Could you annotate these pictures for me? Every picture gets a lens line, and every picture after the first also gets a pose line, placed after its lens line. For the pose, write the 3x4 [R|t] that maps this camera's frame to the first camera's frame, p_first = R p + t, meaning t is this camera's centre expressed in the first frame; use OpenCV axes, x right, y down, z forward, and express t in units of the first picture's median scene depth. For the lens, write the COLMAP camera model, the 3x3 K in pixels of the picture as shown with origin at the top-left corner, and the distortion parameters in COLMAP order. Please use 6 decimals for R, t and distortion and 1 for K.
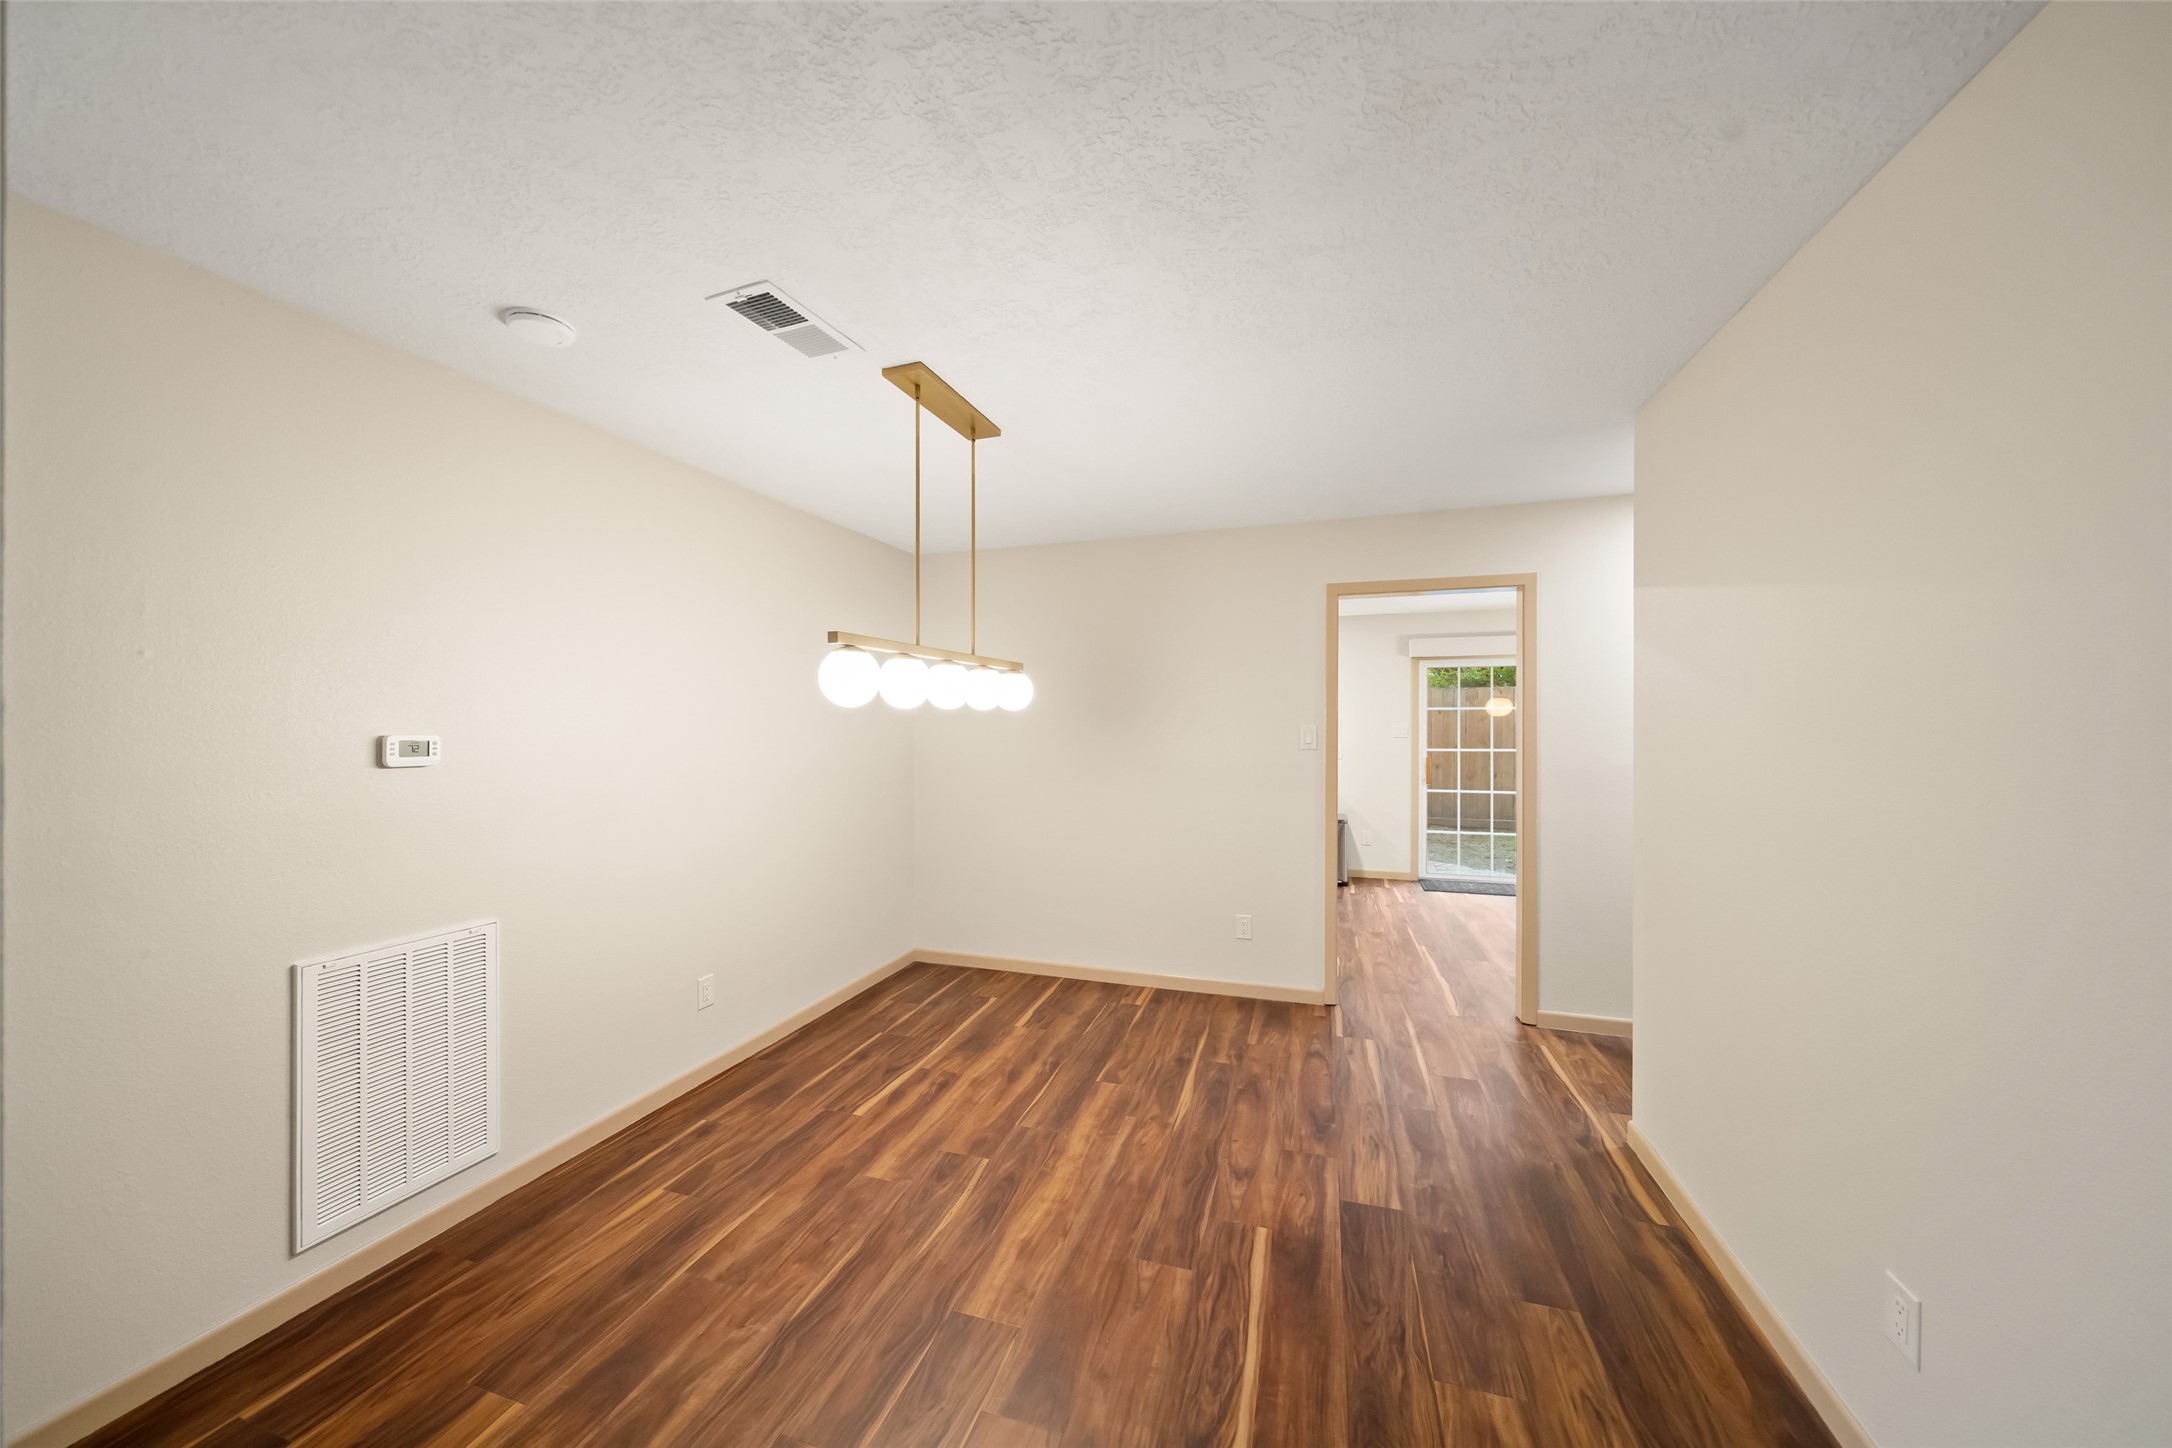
lens RADIAL K [[747.1, 0, 1084.6], [0, 747.1, 729.6], [0, 0, 1]] dist [-0.005274, -0.000582]
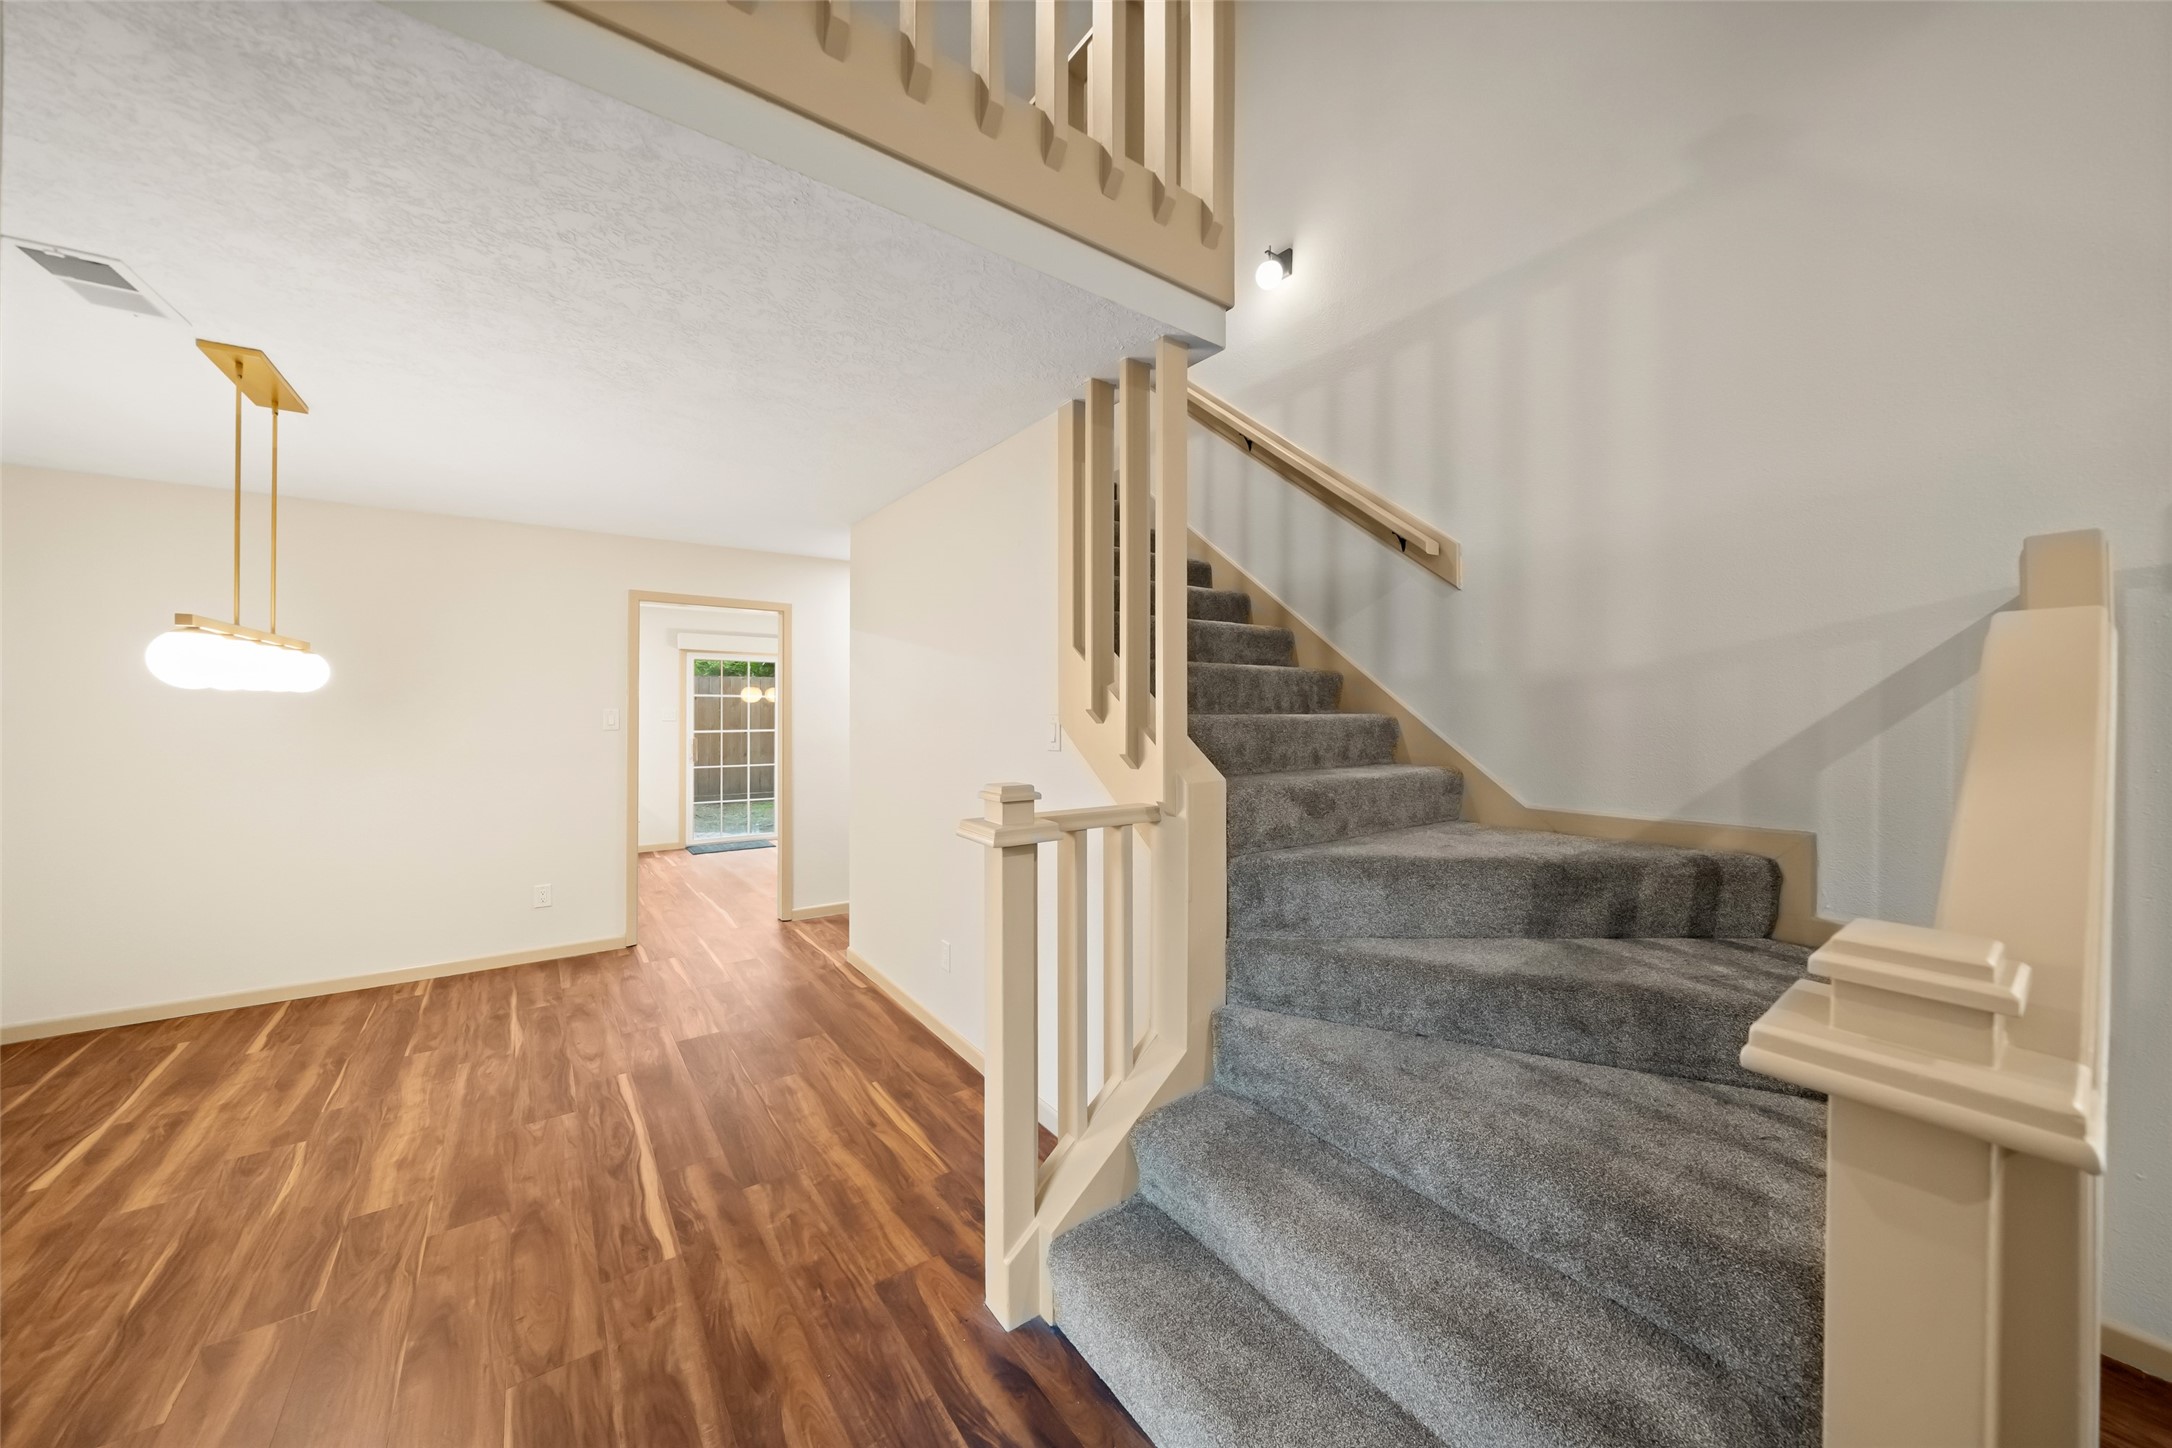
lens RADIAL K [[747.1, 0, 1094.0], [0, 747.1, 713.1], [0, 0, 1]] dist [-0.005274, -0.000582]
pose [[0.578598, 0.002142, 0.815610, -0.317255], [-0.000216, 0.999997, -0.002473, 0.004203], [-0.815613, 0.001255, 0.578597, -0.423424]]
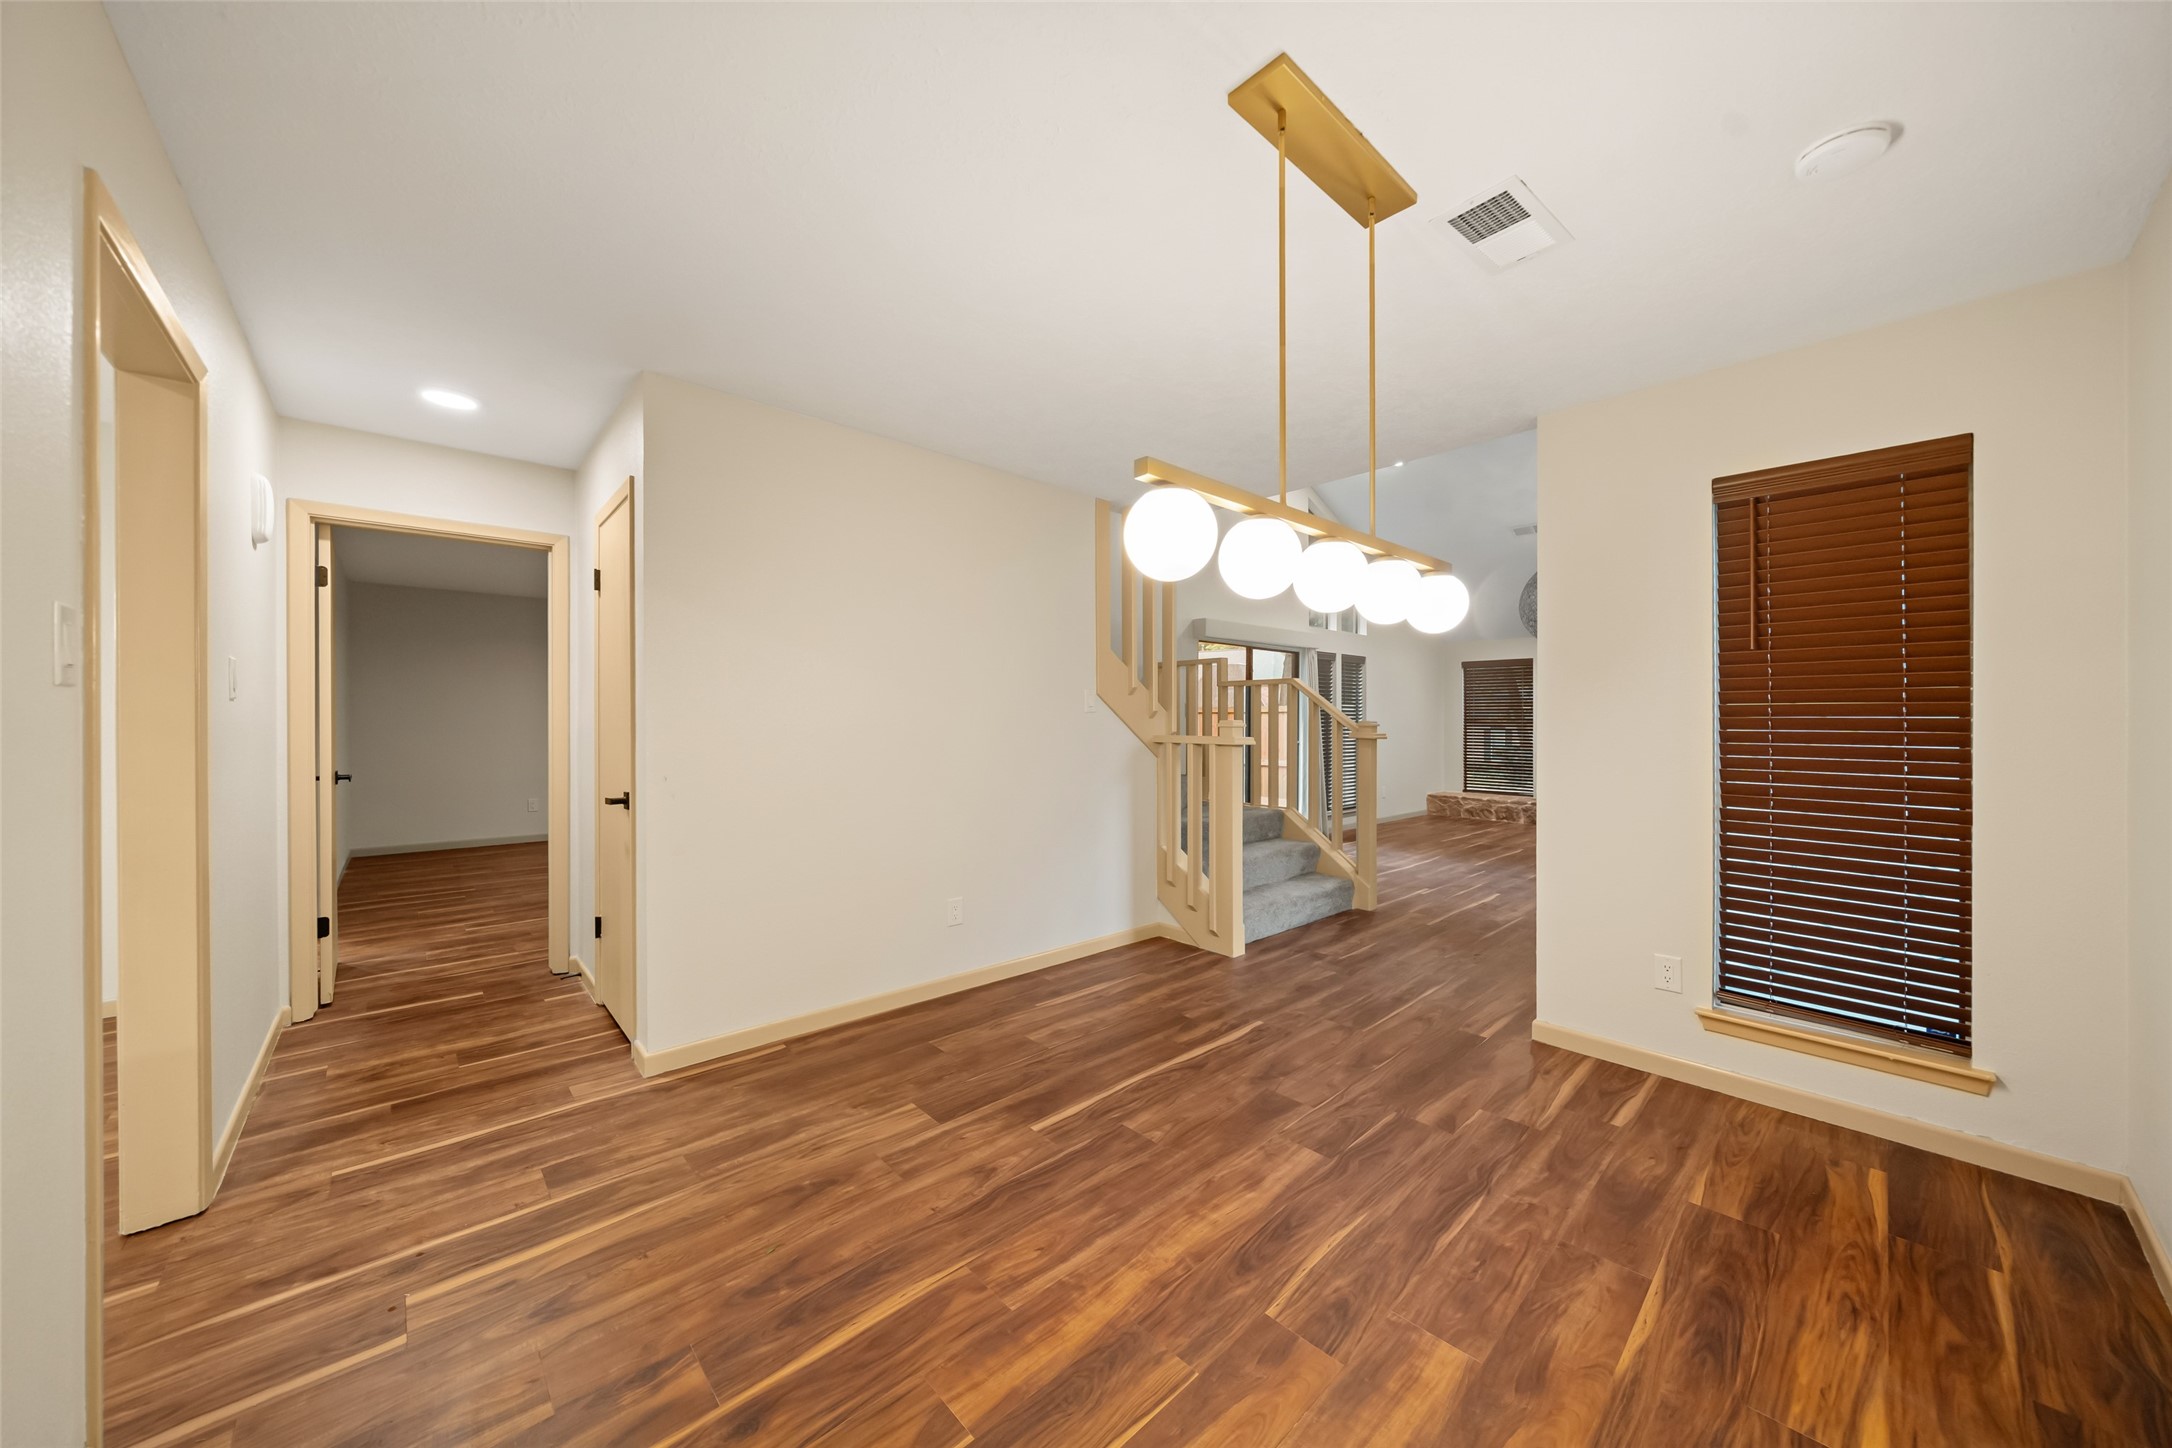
lens RADIAL K [[747.1, 0, 1068.7], [0, 747.1, 713.8], [0, 0, 1]] dist [-0.005274, -0.000582]
pose [[-0.859237, 0.001056, 0.511576, -0.303360], [0.000420, 0.999999, -0.001360, 0.053458], [-0.511577, -0.000954, -0.859237, 1.593423]]
